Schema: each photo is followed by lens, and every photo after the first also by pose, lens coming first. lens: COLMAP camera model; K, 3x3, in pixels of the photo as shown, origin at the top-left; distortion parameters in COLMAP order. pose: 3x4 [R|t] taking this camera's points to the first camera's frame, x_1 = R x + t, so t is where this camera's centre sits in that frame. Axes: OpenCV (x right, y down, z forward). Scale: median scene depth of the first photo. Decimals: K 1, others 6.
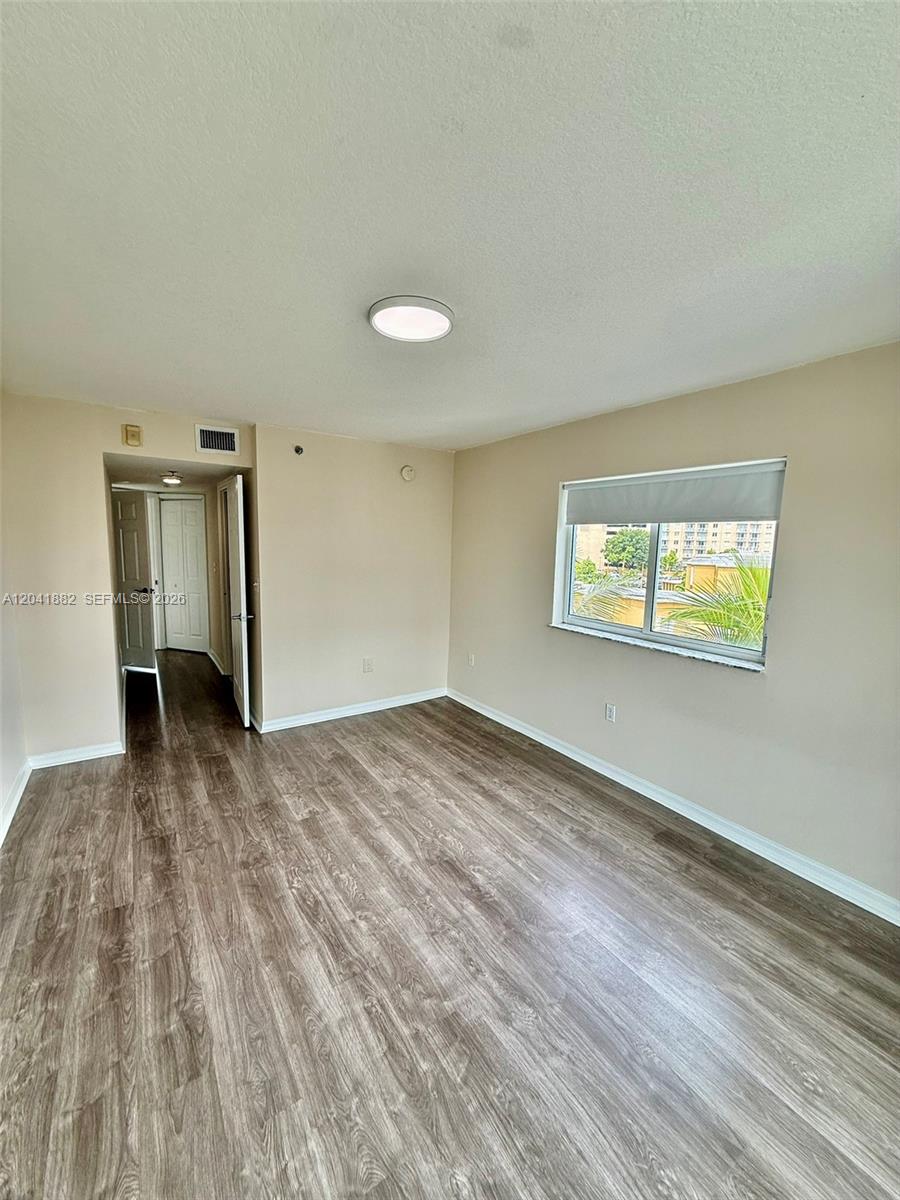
lens RADIAL K [[478.7, 0, 447.0], [0, 478.7, 598.7], [0, 0, 1]] dist [0.000328, 0.000261]
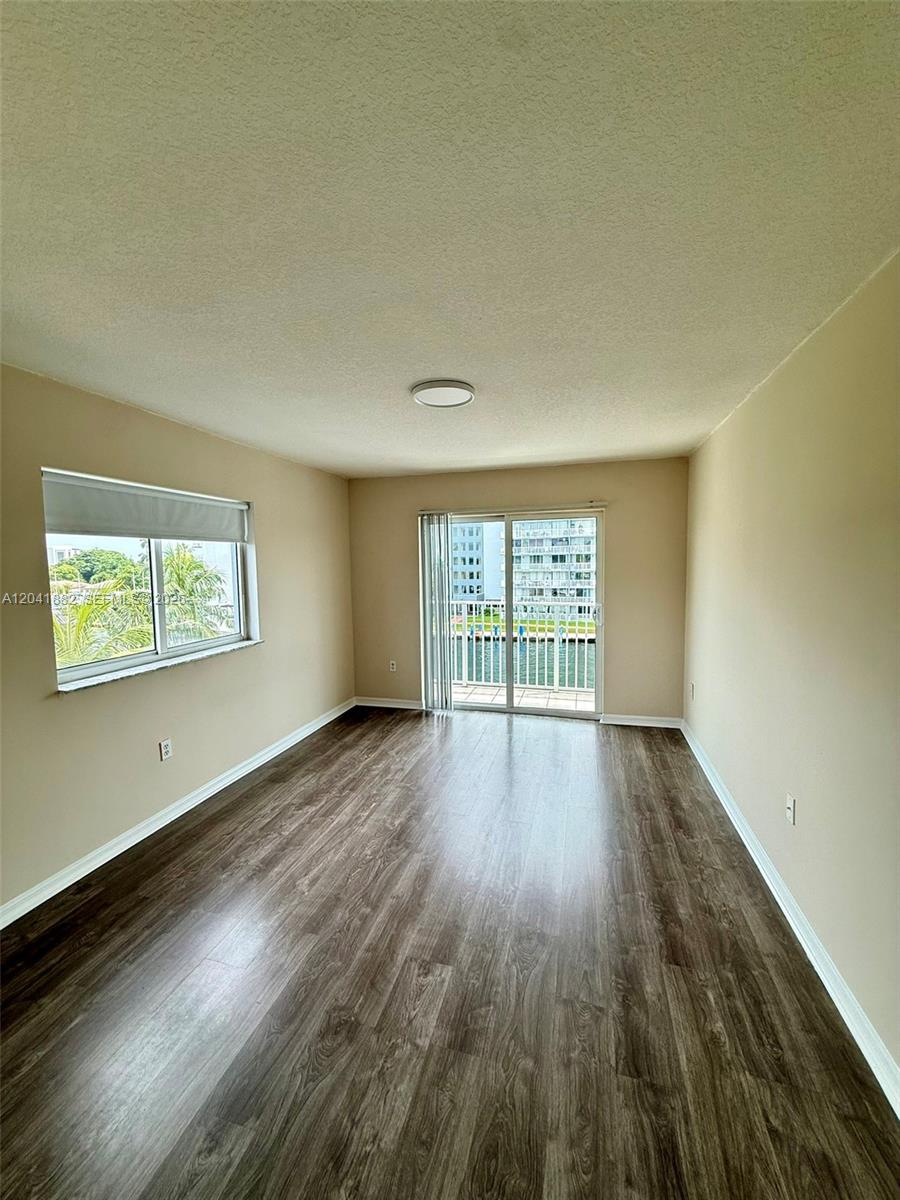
lens RADIAL K [[478.7, 0, 451.4], [0, 478.7, 603.4], [0, 0, 1]] dist [0.000328, 0.000261]
pose [[-0.656280, -0.079211, 0.750348, -0.800656], [0.091639, 0.978744, 0.183473, -0.174614], [-0.748932, 0.189171, -0.635072, 1.366945]]
